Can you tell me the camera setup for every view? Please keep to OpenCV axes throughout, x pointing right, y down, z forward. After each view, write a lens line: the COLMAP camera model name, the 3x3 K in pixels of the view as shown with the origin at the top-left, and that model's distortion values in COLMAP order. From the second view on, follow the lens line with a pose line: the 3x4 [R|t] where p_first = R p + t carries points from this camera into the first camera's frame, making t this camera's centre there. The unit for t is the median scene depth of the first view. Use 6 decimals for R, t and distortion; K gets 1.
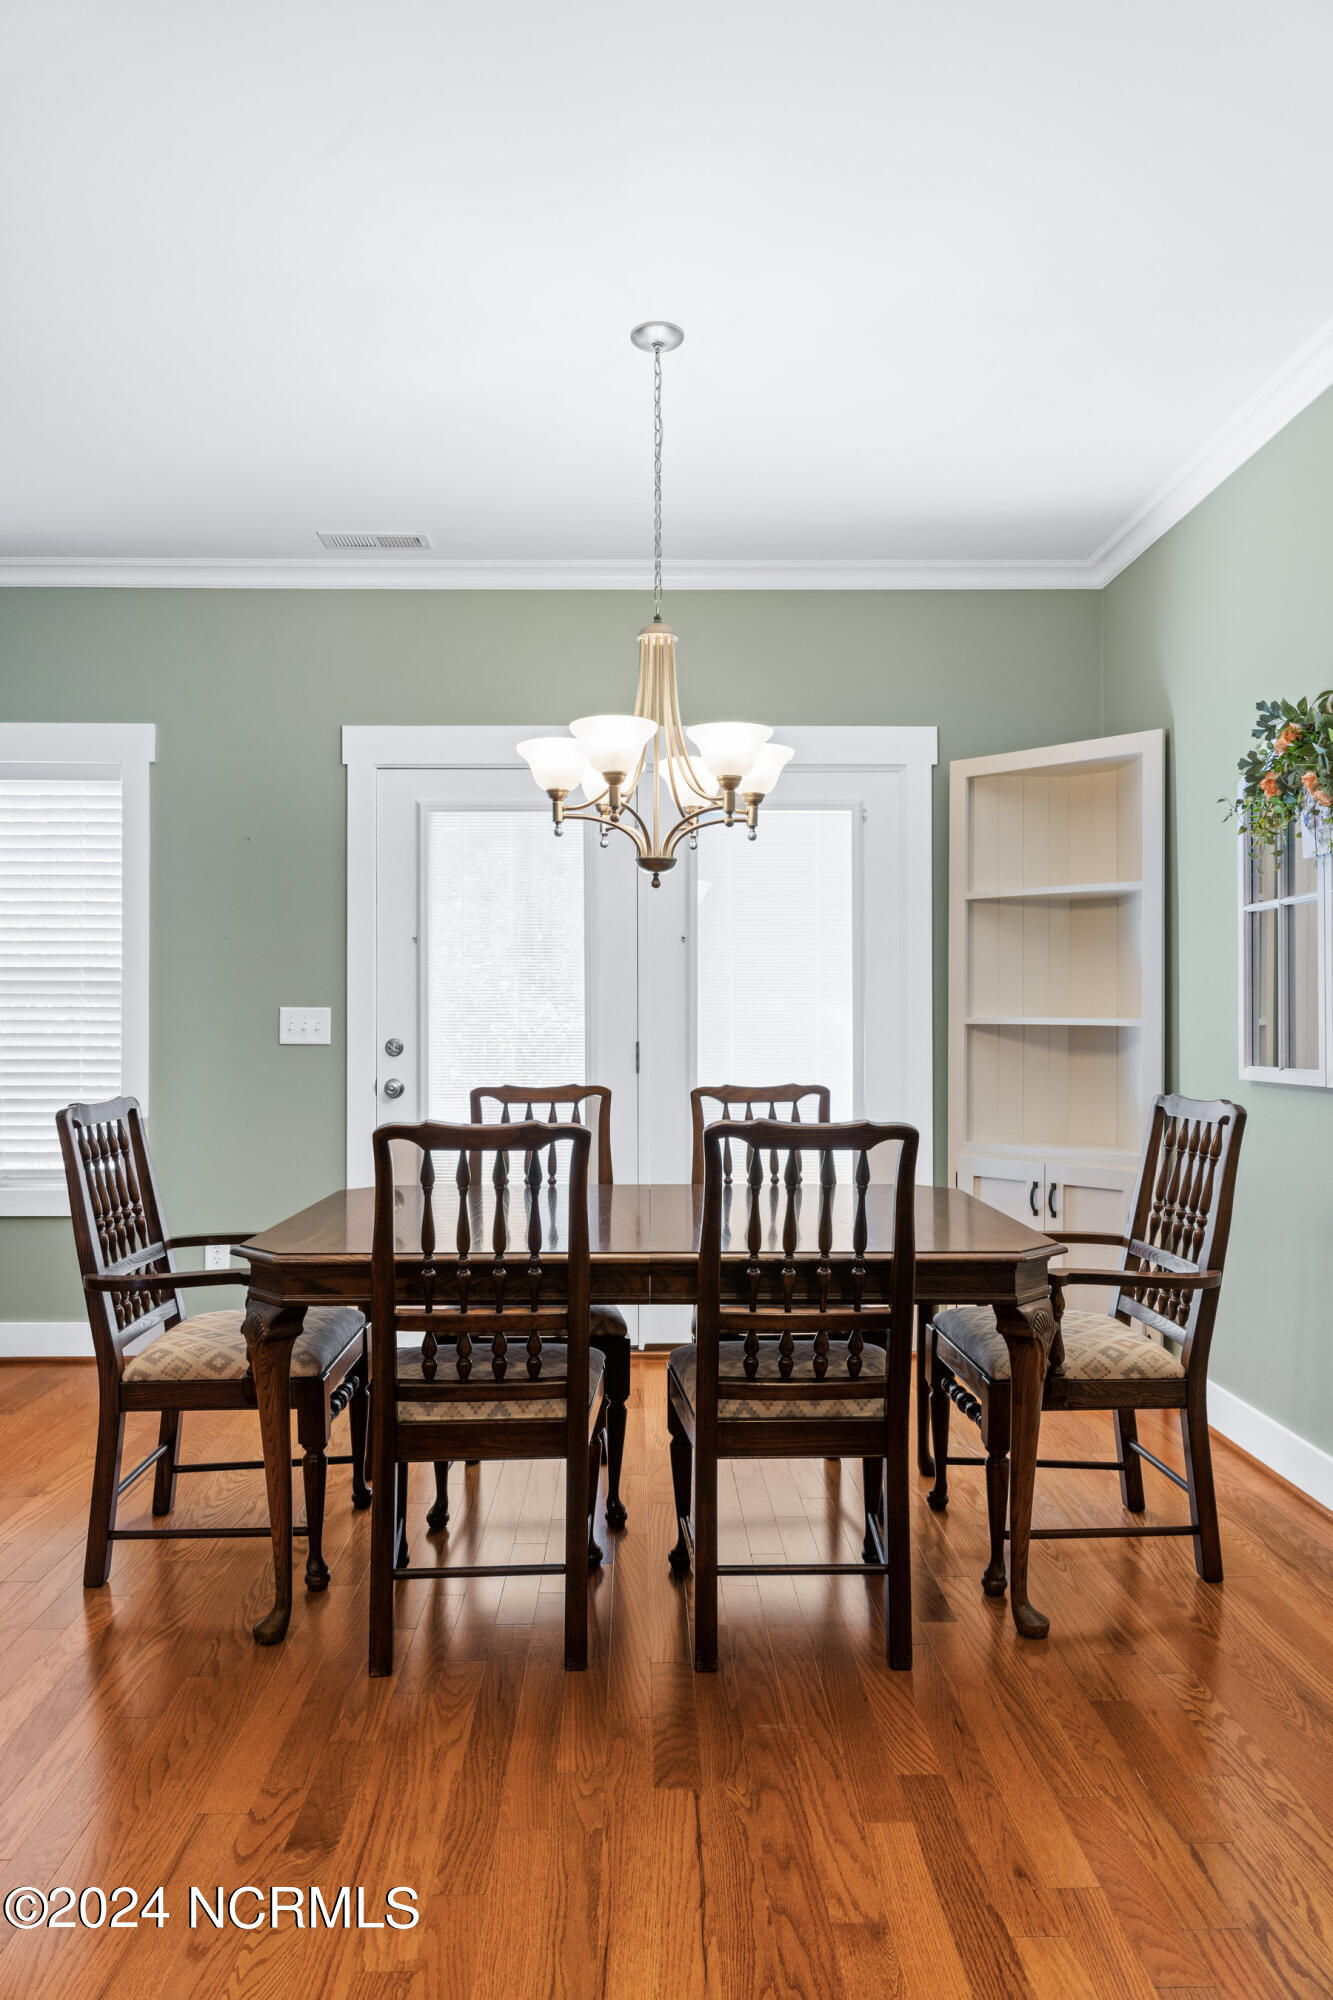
lens RADIAL K [[1339.8, 0, 666.5], [0, 1339.8, 1000.0], [0, 0, 1]] dist [-0.001960, 0.000497]
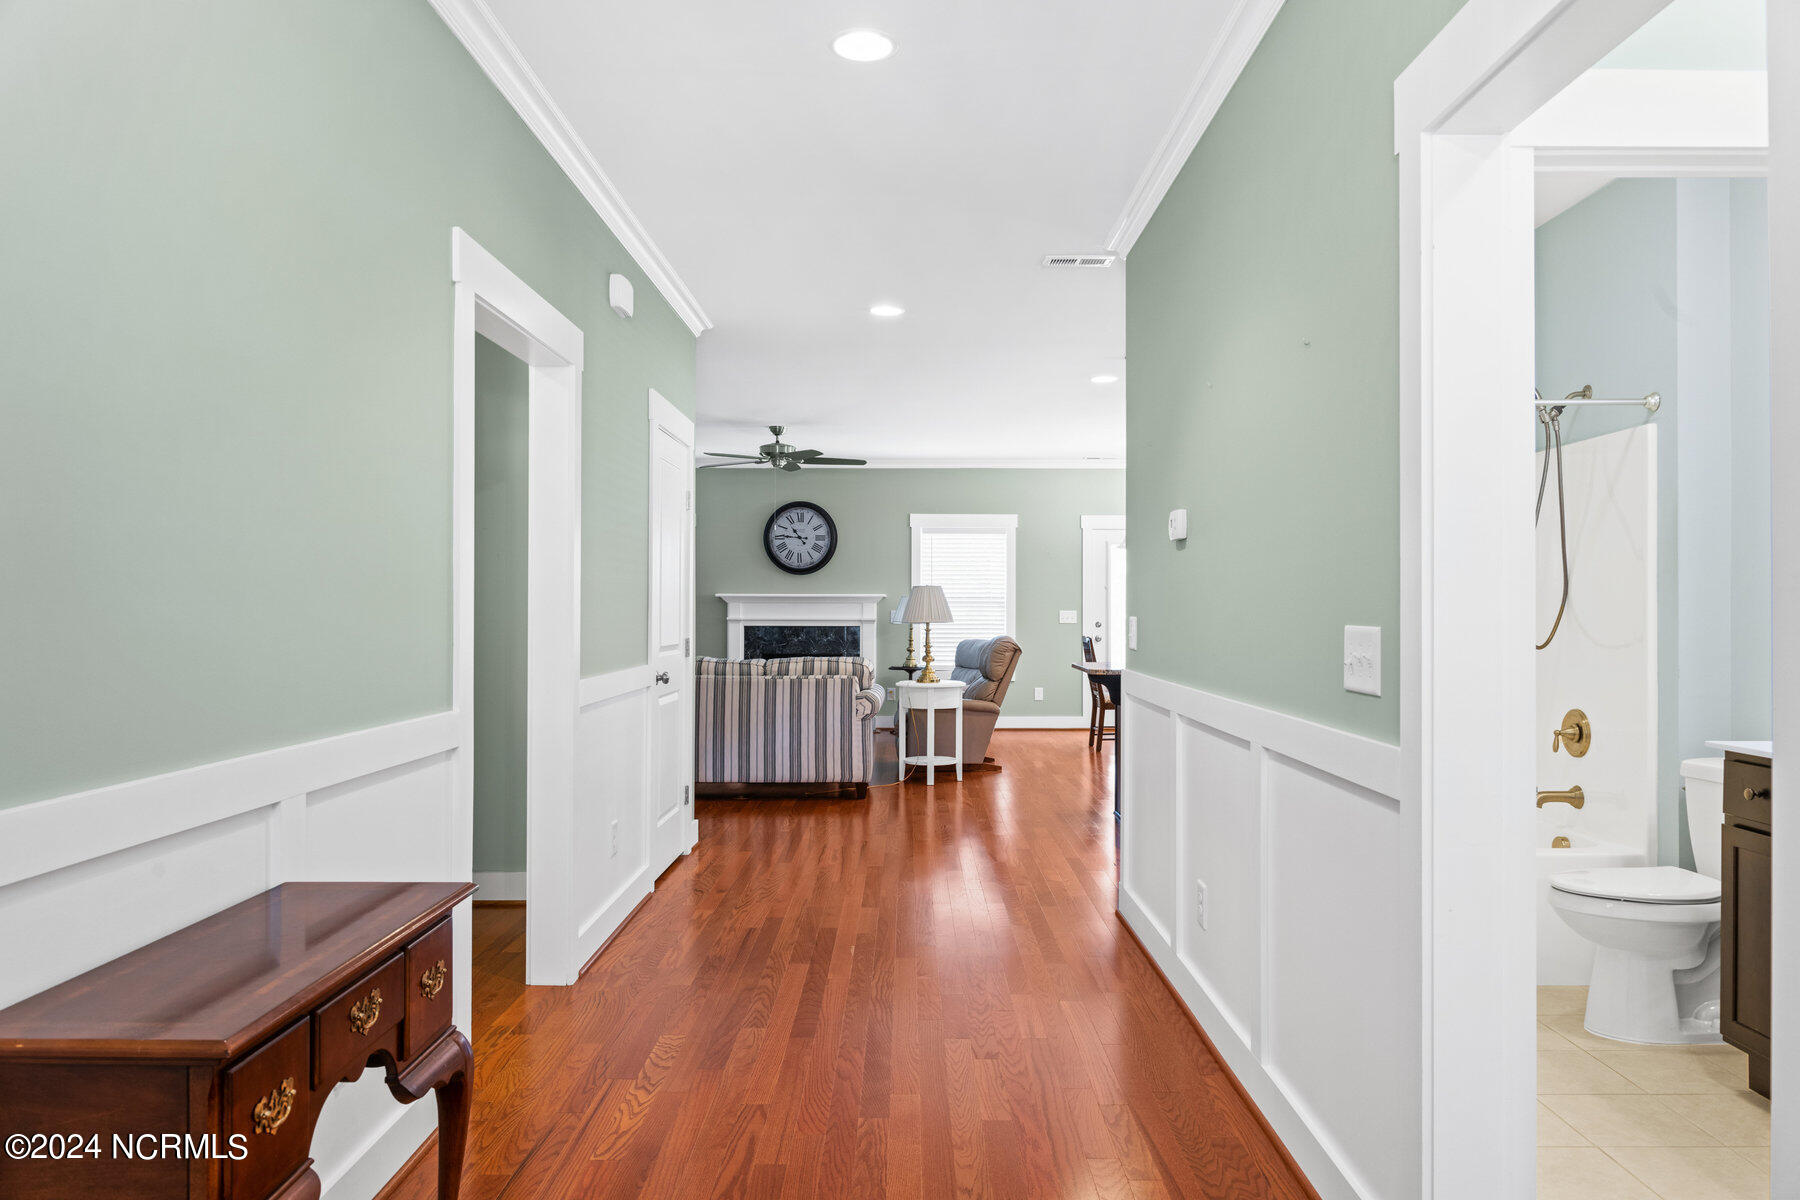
lens RADIAL K [[1210.4, 0, 900.0], [0, 1210.4, 600.0], [0, 0, 1]] dist [-0.003517, -0.004891]
pose [[0.999583, 0.003713, -0.028633, -0.910750], [-0.003445, 0.999950, 0.009403, -0.067218], [0.028667, -0.009300, 0.999546, -2.703459]]
